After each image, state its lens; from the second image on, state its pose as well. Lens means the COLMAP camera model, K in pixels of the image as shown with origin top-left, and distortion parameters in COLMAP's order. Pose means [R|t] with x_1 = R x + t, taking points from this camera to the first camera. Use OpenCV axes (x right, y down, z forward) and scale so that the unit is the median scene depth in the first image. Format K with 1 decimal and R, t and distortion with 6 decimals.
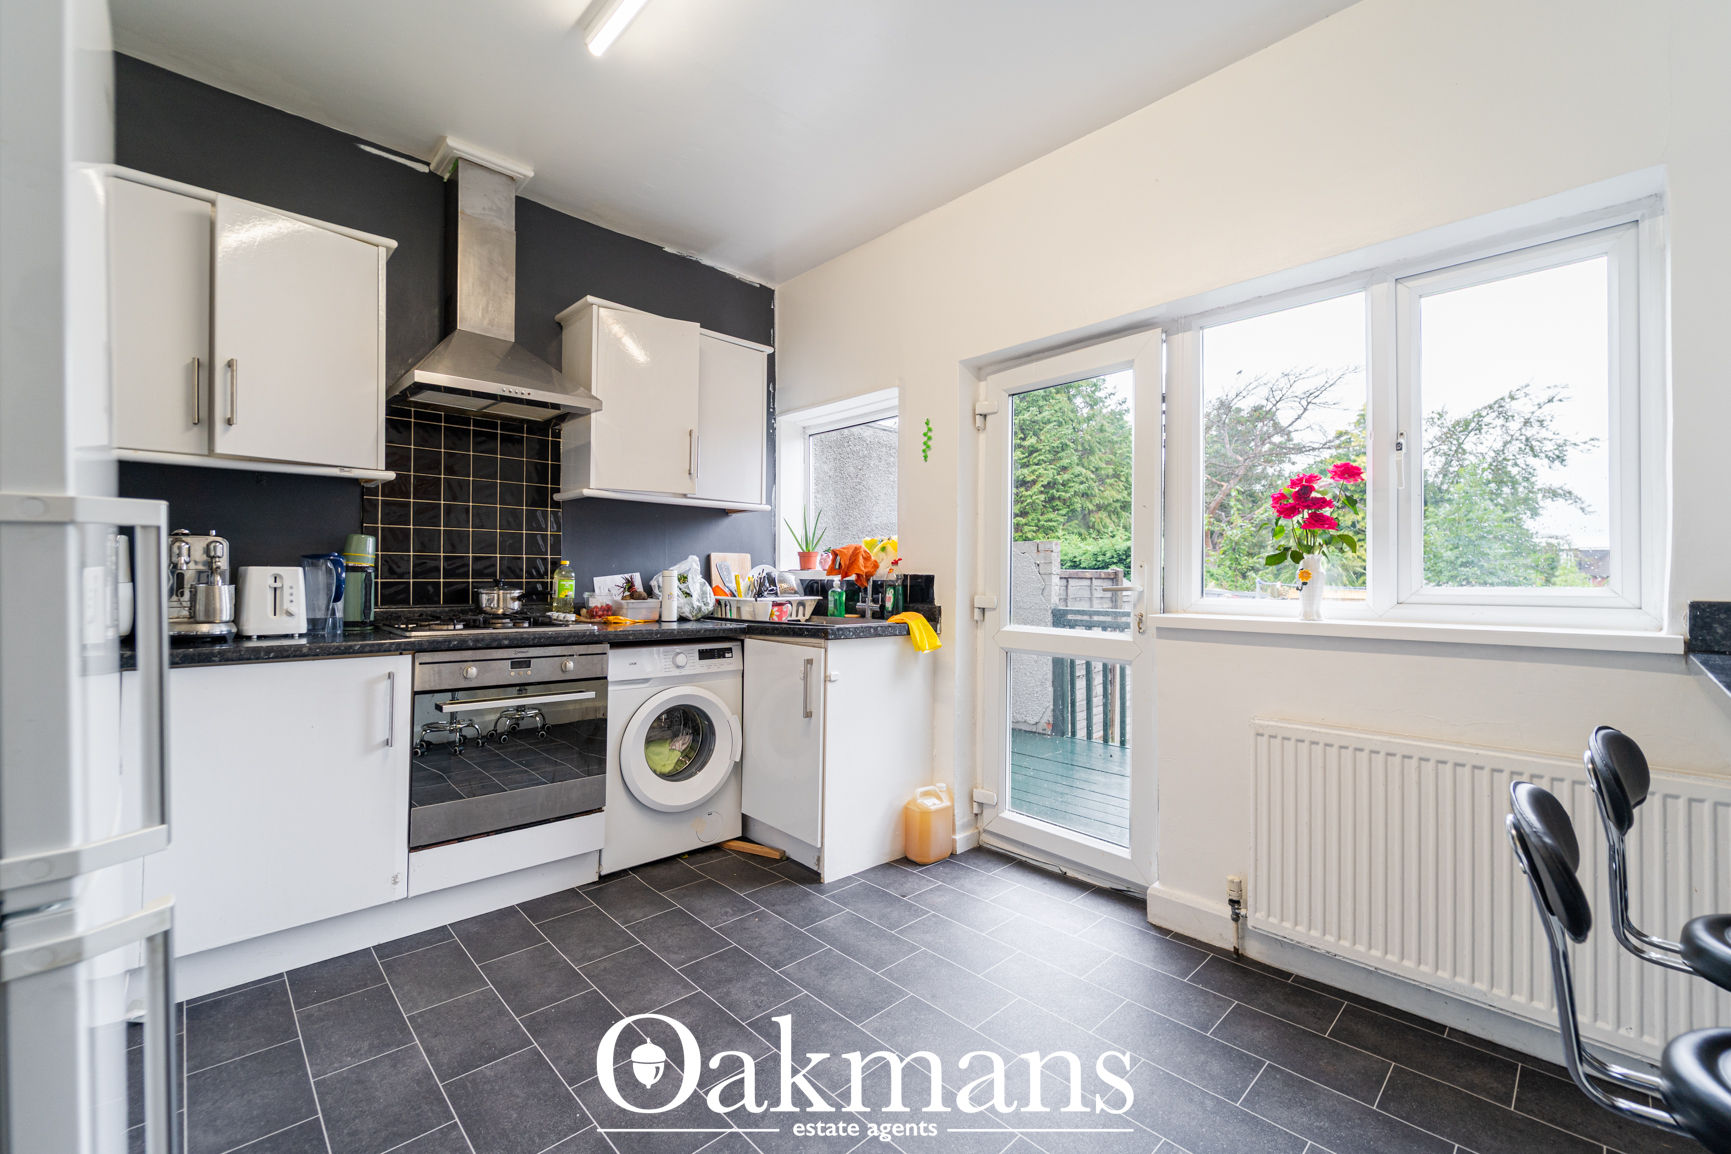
lens RADIAL K [[711.8, 0, 866.9], [0, 711.8, 572.1], [0, 0, 1]] dist [0.003889, -0.002298]
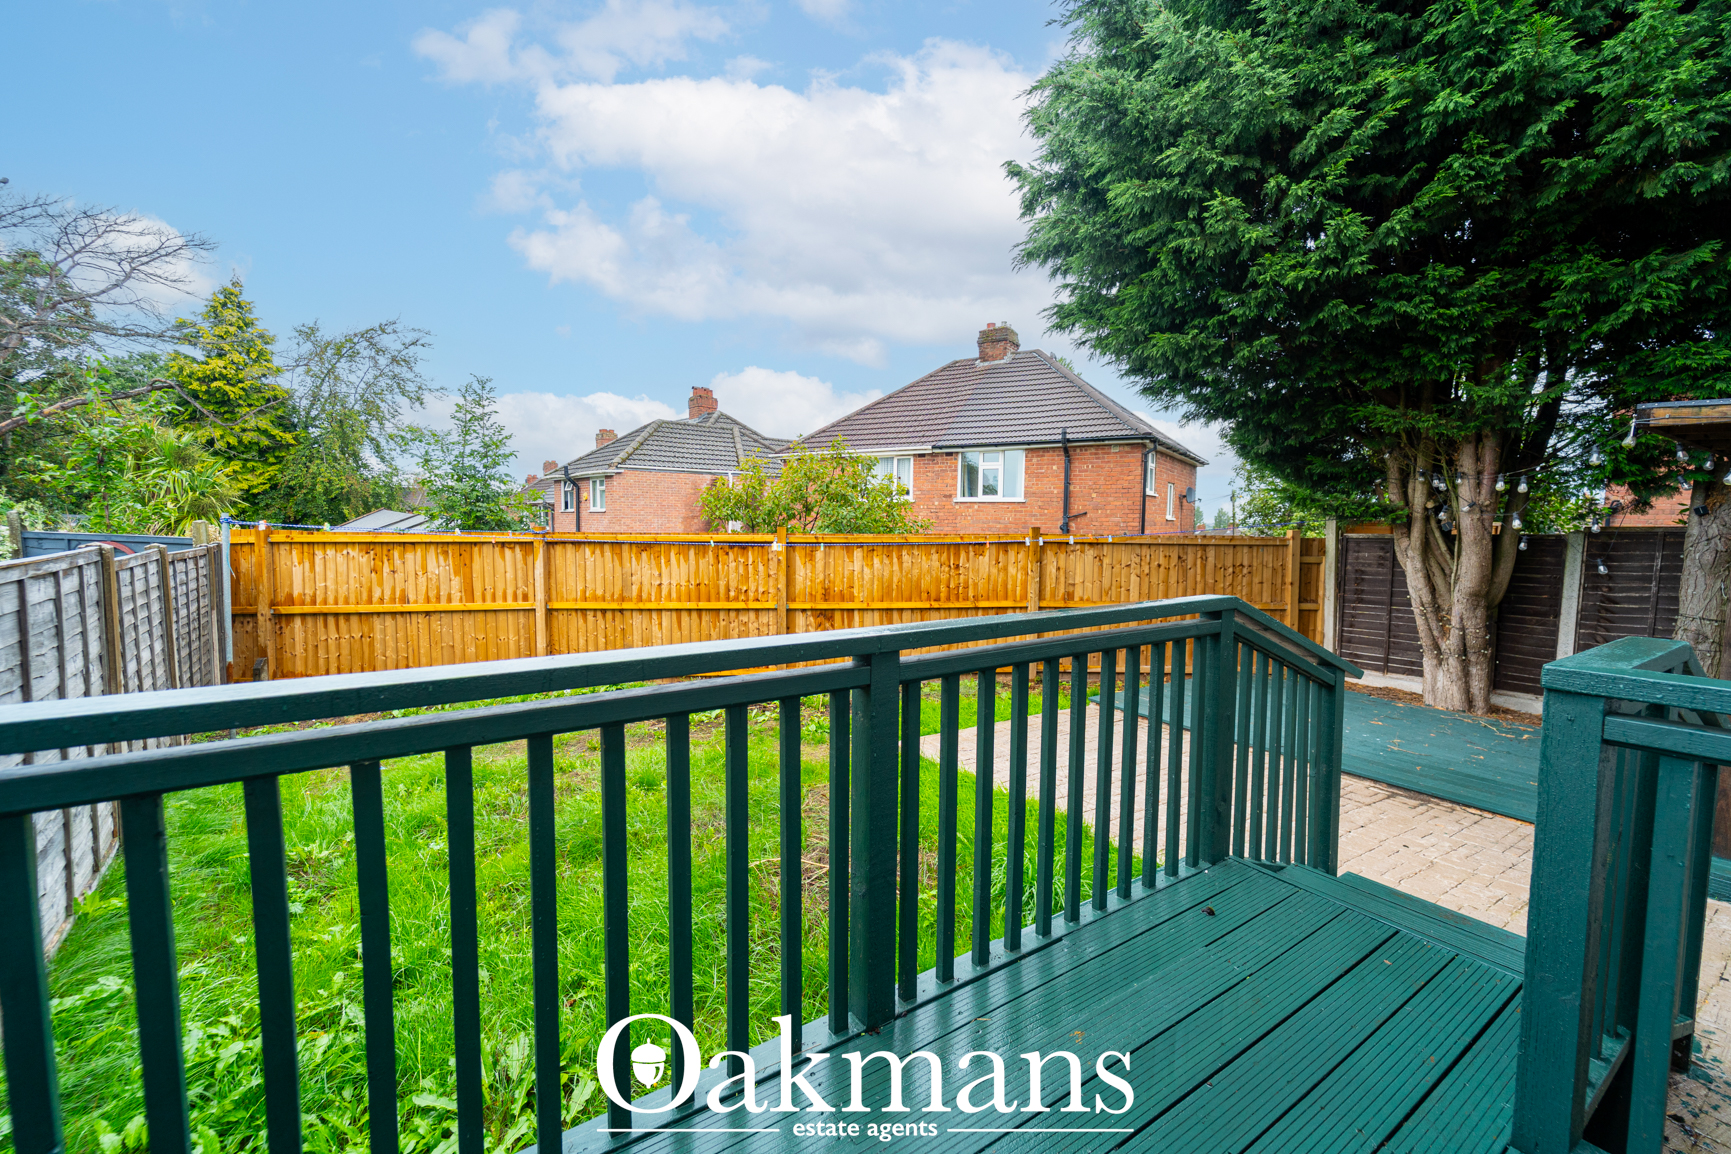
lens RADIAL K [[711.8, 0, 853.1], [0, 711.8, 565.5], [0, 0, 1]] dist [0.003889, -0.002298]
pose [[0.180937, -0.068064, 0.981137, 0.170033], [-0.015920, 0.997269, 0.072119, 0.001110], [-0.983366, -0.028668, 0.179359, 1.180037]]
